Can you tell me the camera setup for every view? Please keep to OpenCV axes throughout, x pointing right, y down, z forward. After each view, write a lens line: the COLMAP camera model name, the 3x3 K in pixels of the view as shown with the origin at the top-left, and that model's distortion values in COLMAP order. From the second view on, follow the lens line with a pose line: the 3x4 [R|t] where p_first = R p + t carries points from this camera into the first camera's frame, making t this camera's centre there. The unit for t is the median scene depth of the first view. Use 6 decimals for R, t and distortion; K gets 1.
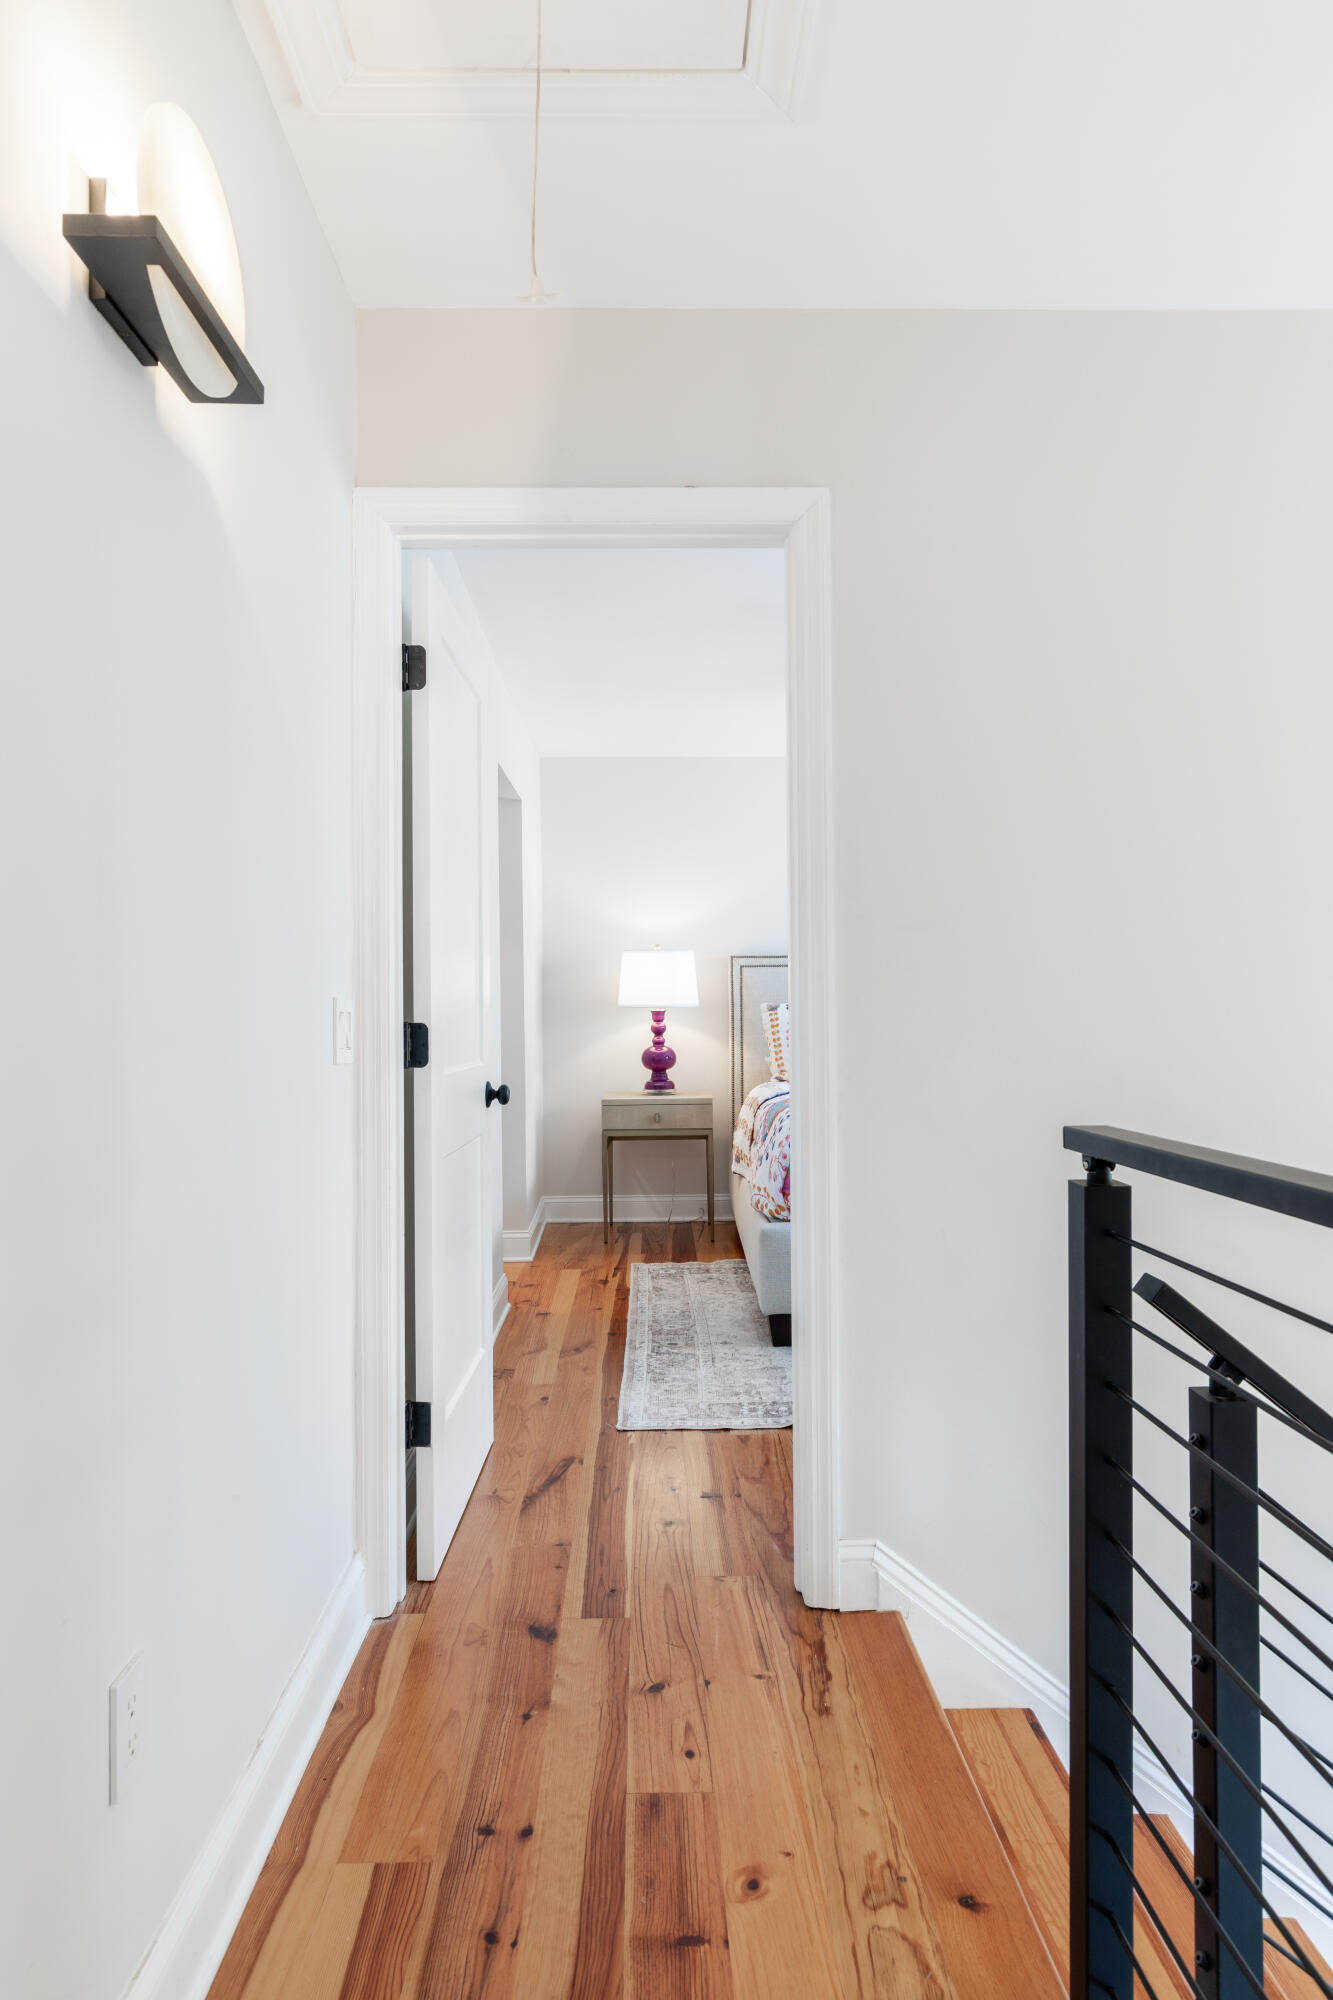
lens RADIAL K [[1228.5, 0, 659.0], [0, 1228.5, 999.1], [0, 0, 1]] dist [-0.004662, -0.002275]
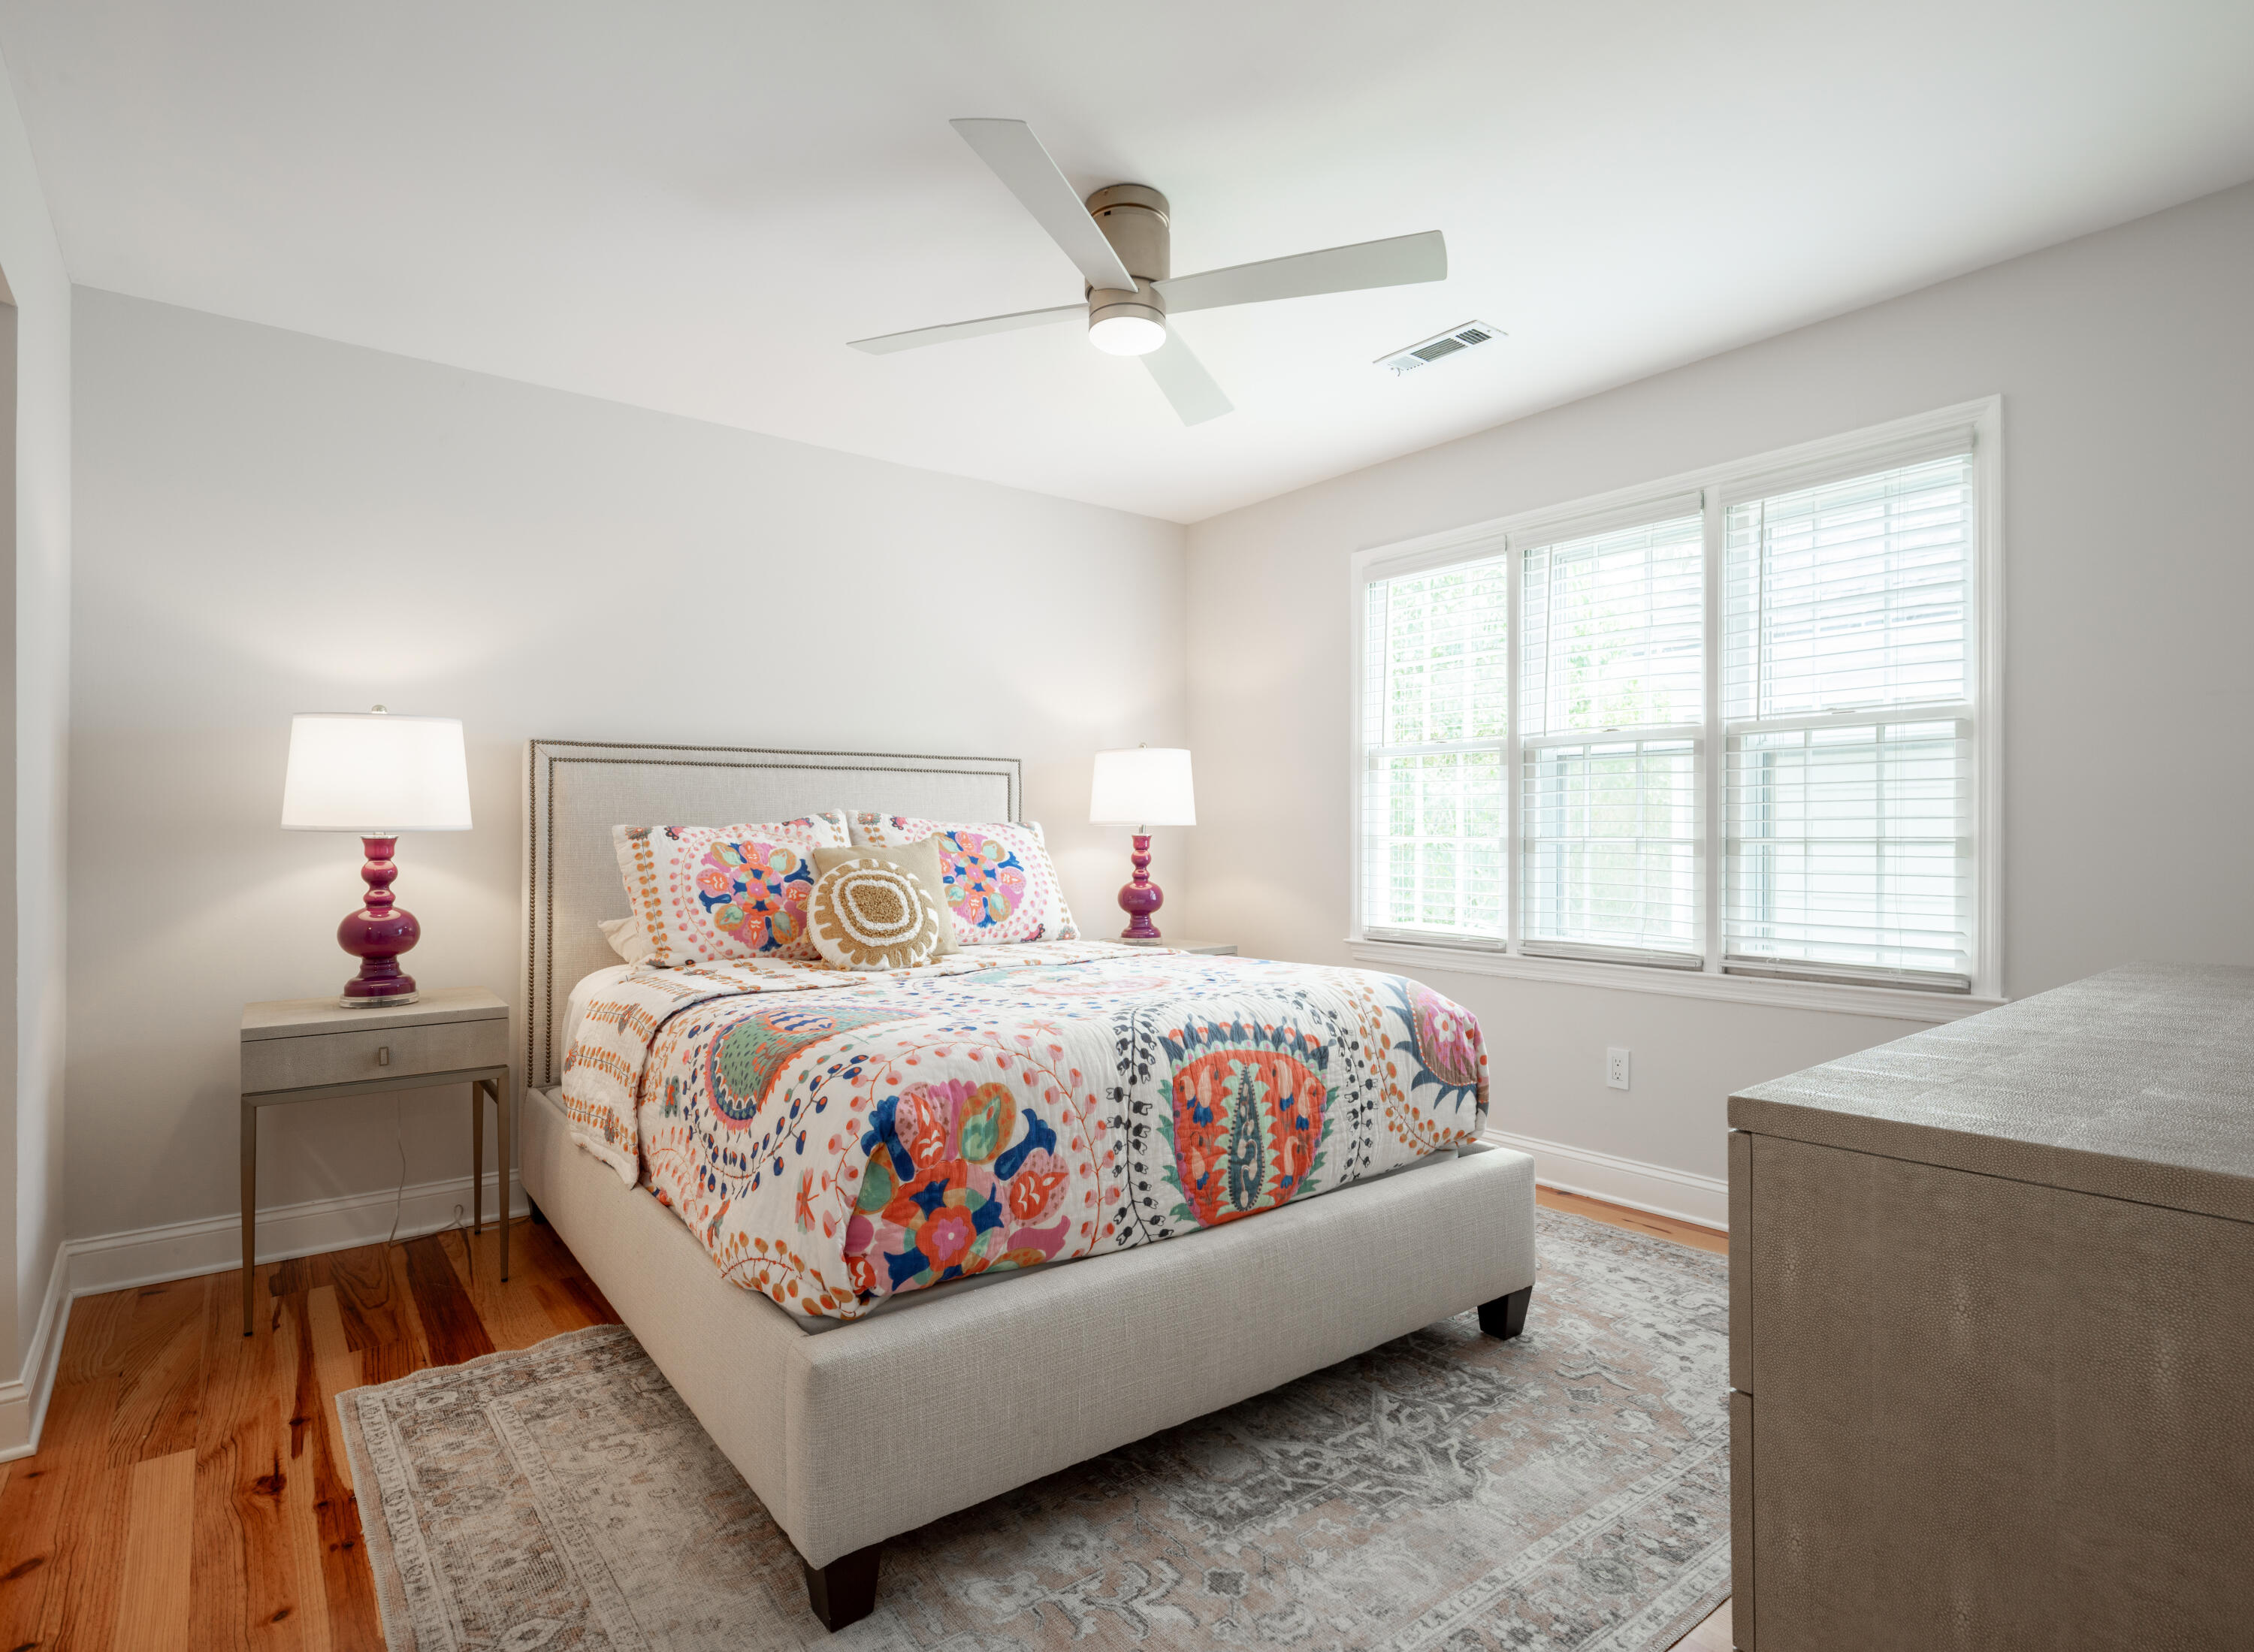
lens RADIAL K [[1142.1, 0, 1143.6], [0, 1142.1, 830.6], [0, 0, 1]] dist [-0.017262, 0.001128]
pose [[0.777348, 0.010029, 0.628991, -0.051066], [-0.006886, 0.999949, -0.007434, 0.008156], [-0.629034, 0.001448, 0.777377, 0.461995]]
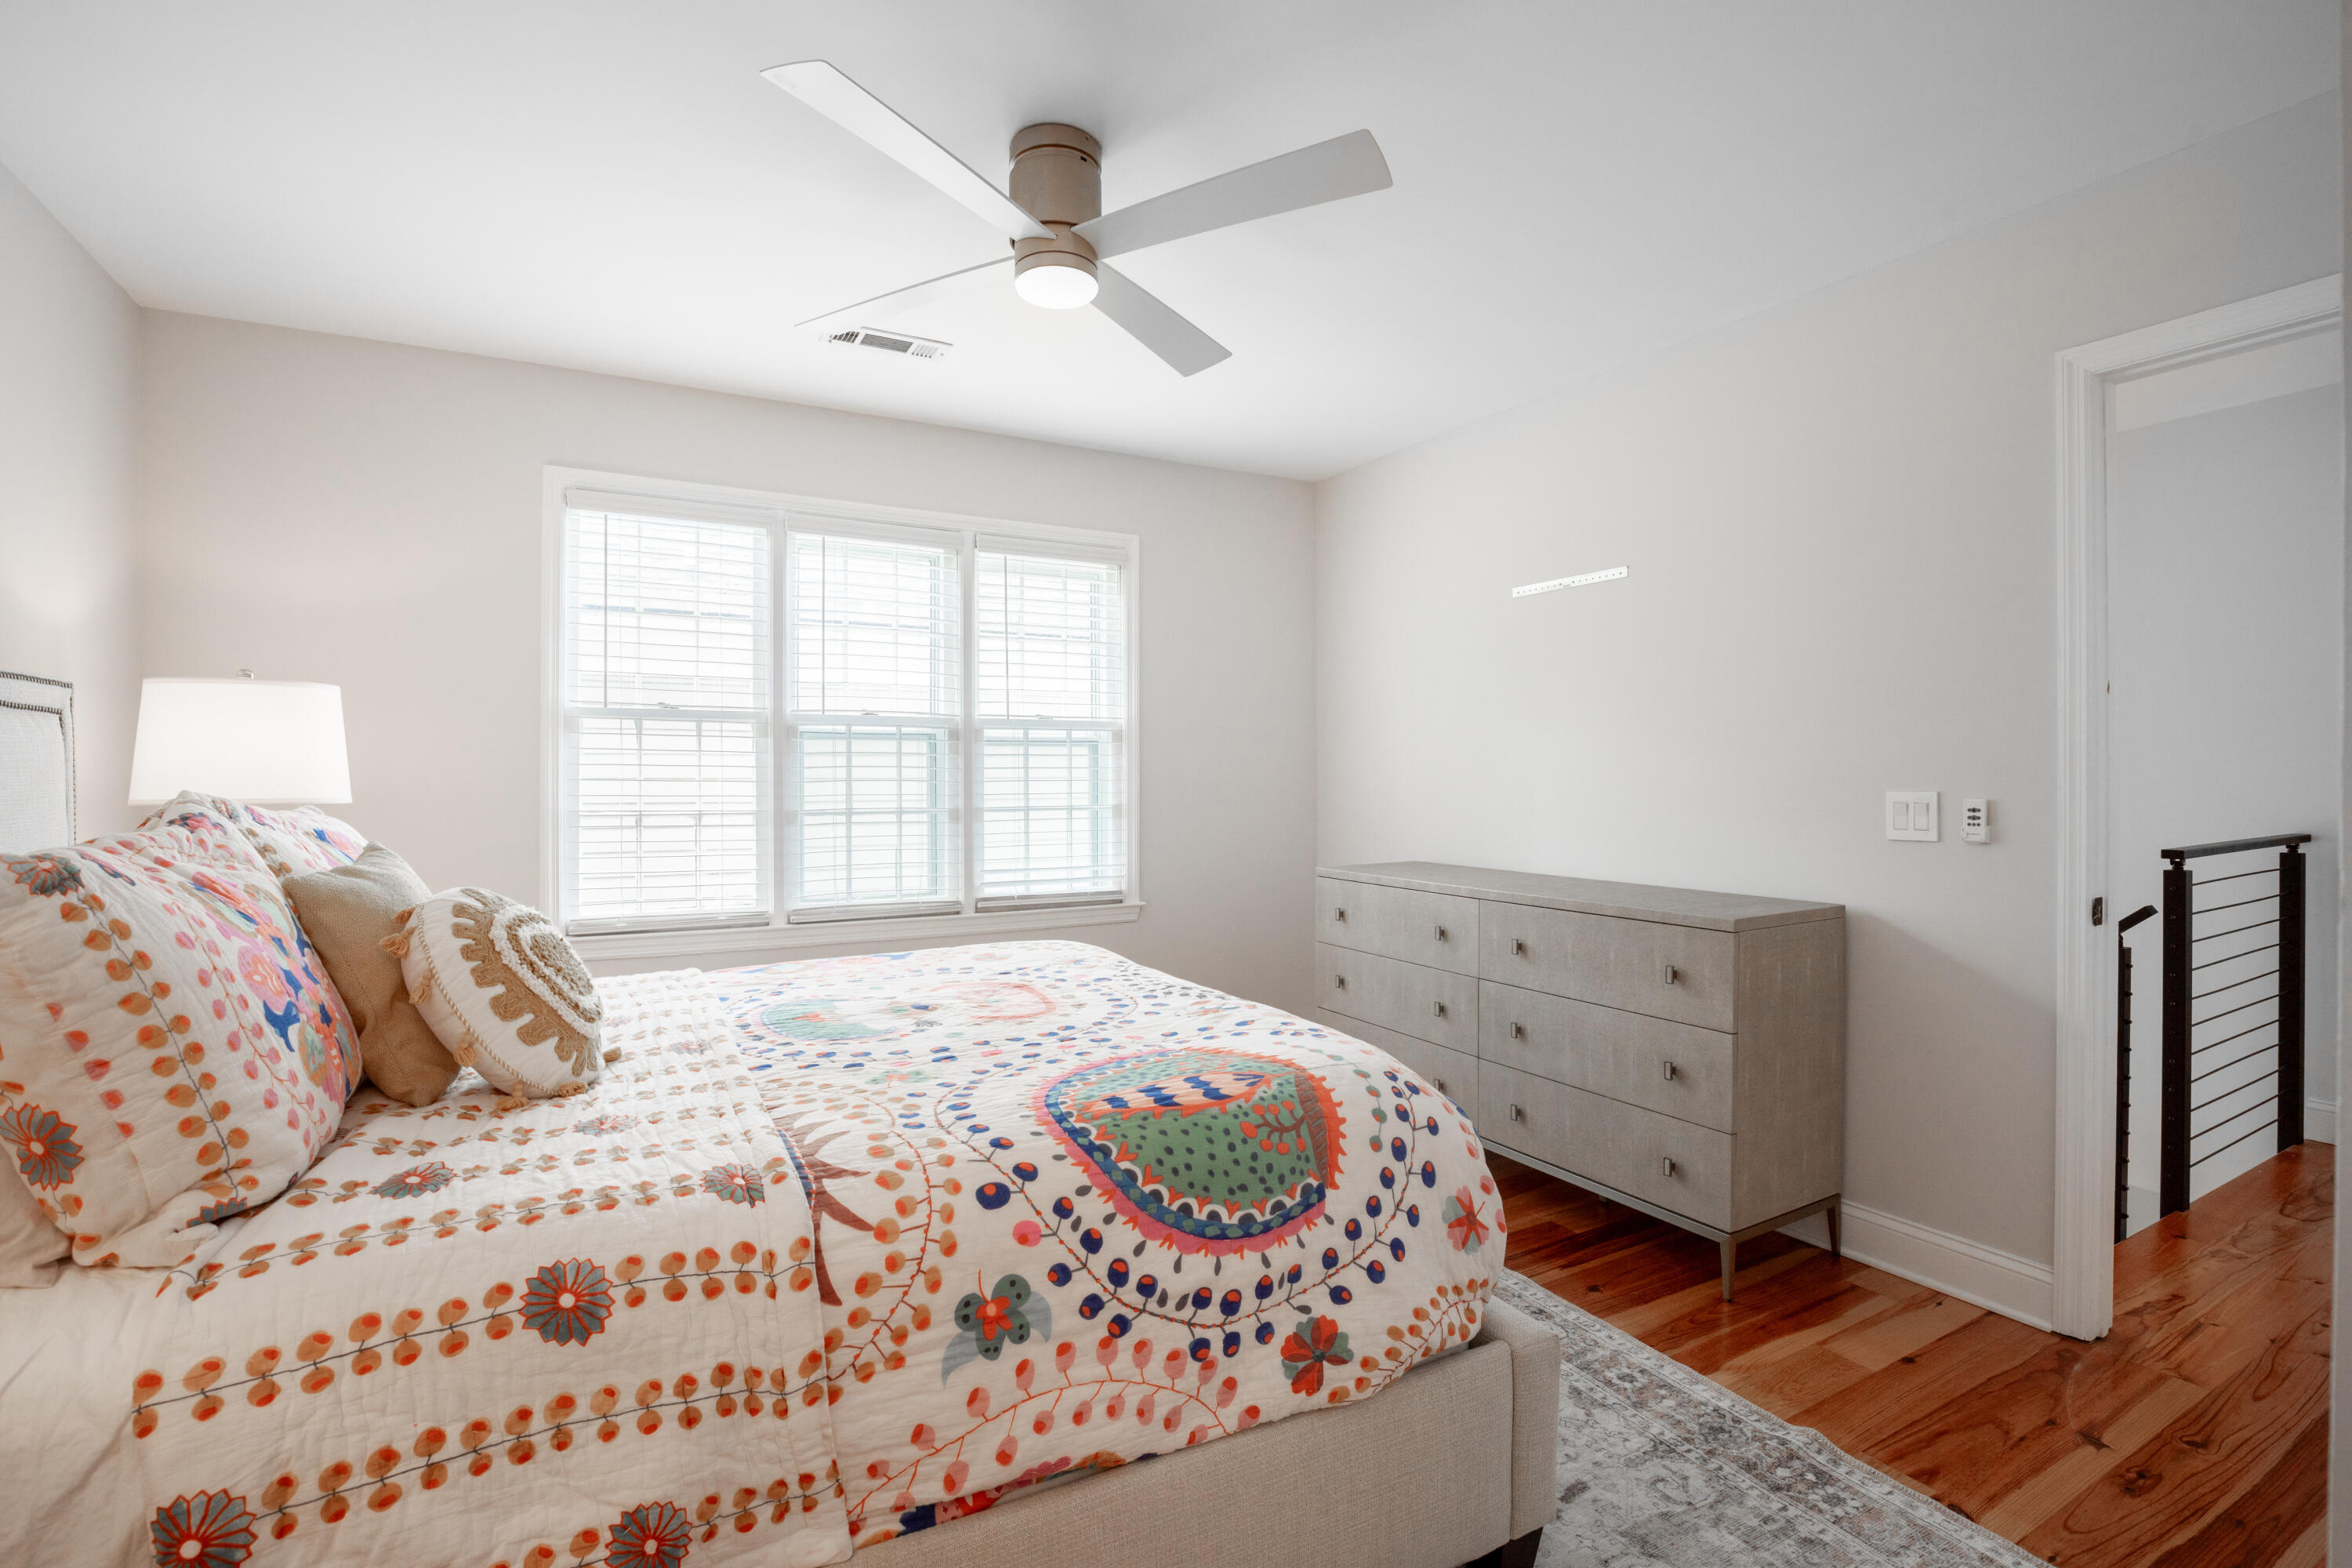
lens RADIAL K [[1070.9, 0, 1166.0], [0, 1070.9, 776.6], [0, 0, 1]] dist [-0.027819, 0.002924]
pose [[-0.482136, 0.014102, 0.875983, -0.154935], [0.005593, 0.999900, -0.013018, -0.009012], [-0.876079, -0.001378, -0.482166, 1.097524]]
